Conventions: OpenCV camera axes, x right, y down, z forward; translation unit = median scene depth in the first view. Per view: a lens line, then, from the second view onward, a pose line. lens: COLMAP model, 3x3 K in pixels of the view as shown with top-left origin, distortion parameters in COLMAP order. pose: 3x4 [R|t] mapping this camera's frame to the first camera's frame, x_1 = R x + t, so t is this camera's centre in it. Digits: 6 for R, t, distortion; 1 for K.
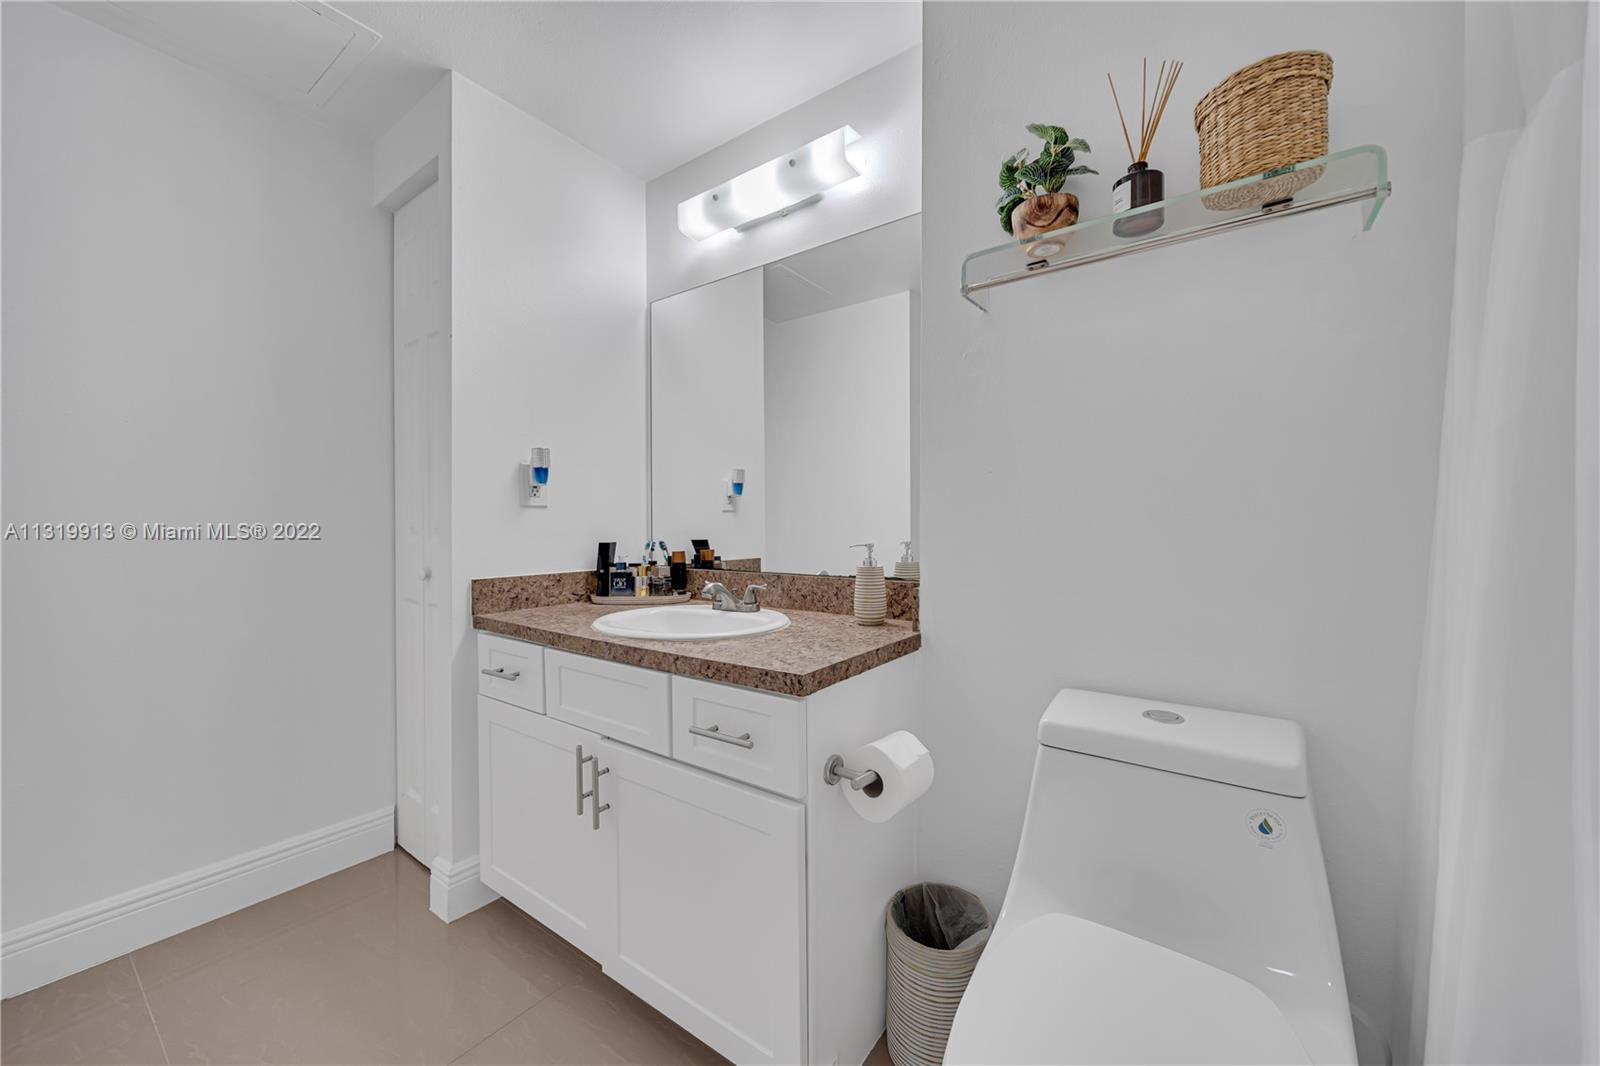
lens RADIAL K [[588.0, 0, 810.7], [0, 588.0, 526.7], [0, 0, 1]] dist [-0.001650, -0.000061]
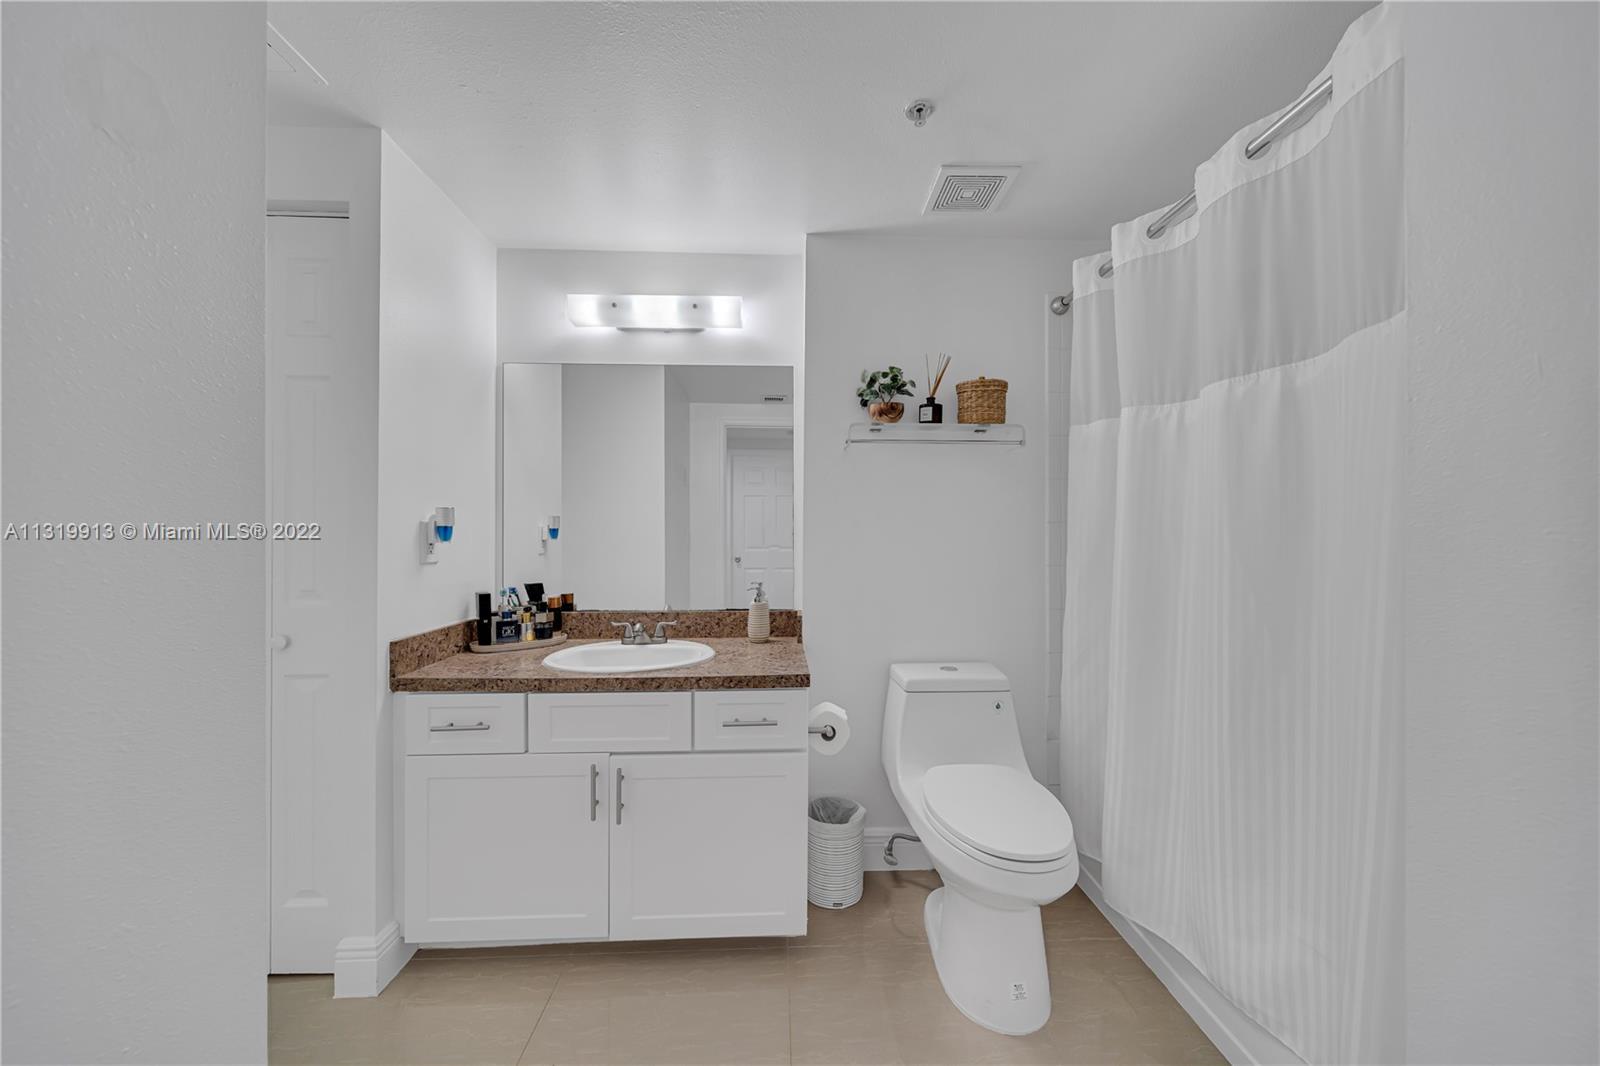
lens RADIAL K [[572.5, 0, 800.4], [0, 572.5, 534.2], [0, 0, 1]] dist [-0.003506, -0.000167]
pose [[0.799002, 0.003008, 0.601321, -0.603871], [0.002705, 0.999959, -0.008596, -0.080825], [-0.601323, 0.008495, 0.798961, -0.182080]]
